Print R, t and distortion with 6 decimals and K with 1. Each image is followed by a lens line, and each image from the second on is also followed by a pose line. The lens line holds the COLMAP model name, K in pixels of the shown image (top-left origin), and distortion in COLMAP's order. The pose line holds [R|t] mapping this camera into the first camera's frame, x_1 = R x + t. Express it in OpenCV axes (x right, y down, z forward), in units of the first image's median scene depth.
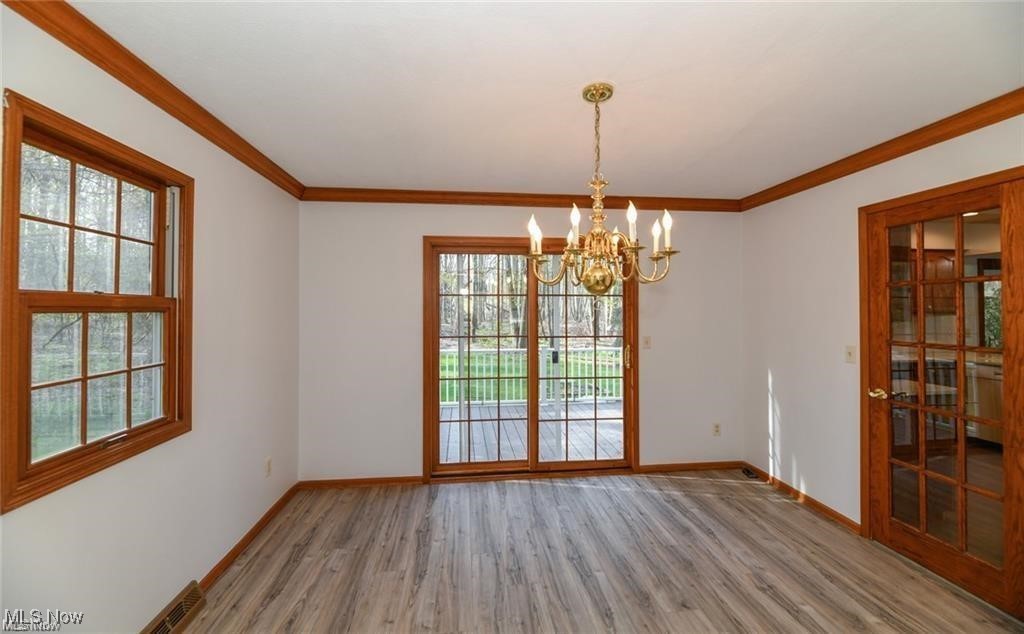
lens RADIAL K [[416.6, 0, 515.9], [0, 416.6, 303.0], [0, 0, 1]] dist [-0.004710, -0.001110]
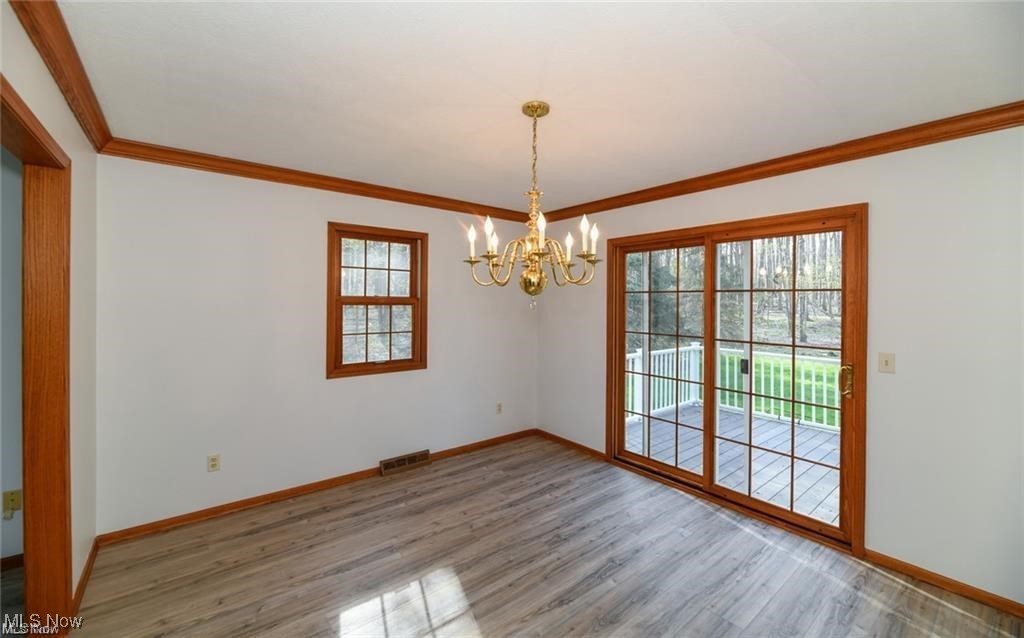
lens RADIAL K [[414.8, 0, 511.7], [0, 414.8, 302.0], [0, 0, 1]] dist [-0.008321, -0.000809]
pose [[0.527566, 0.008412, -0.849472, 0.706510], [0.003452, 0.999921, 0.012046, -0.009827], [0.849507, -0.009287, 0.527496, 0.241661]]
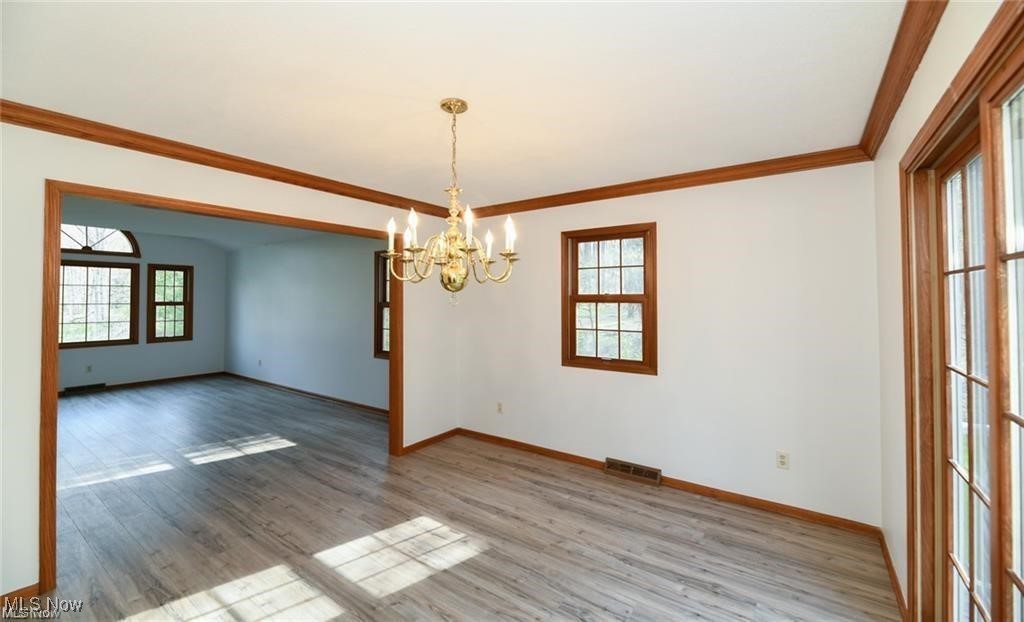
lens RADIAL K [[418.7, 0, 510.7], [0, 418.7, 287.8], [0, 0, 1]] dist [-0.003268, -0.000417]
pose [[-0.669651, -0.015639, -0.742511, 0.591491], [0.011980, 0.999421, -0.031854, 0.004718], [0.742579, -0.030226, -0.669076, 1.190752]]
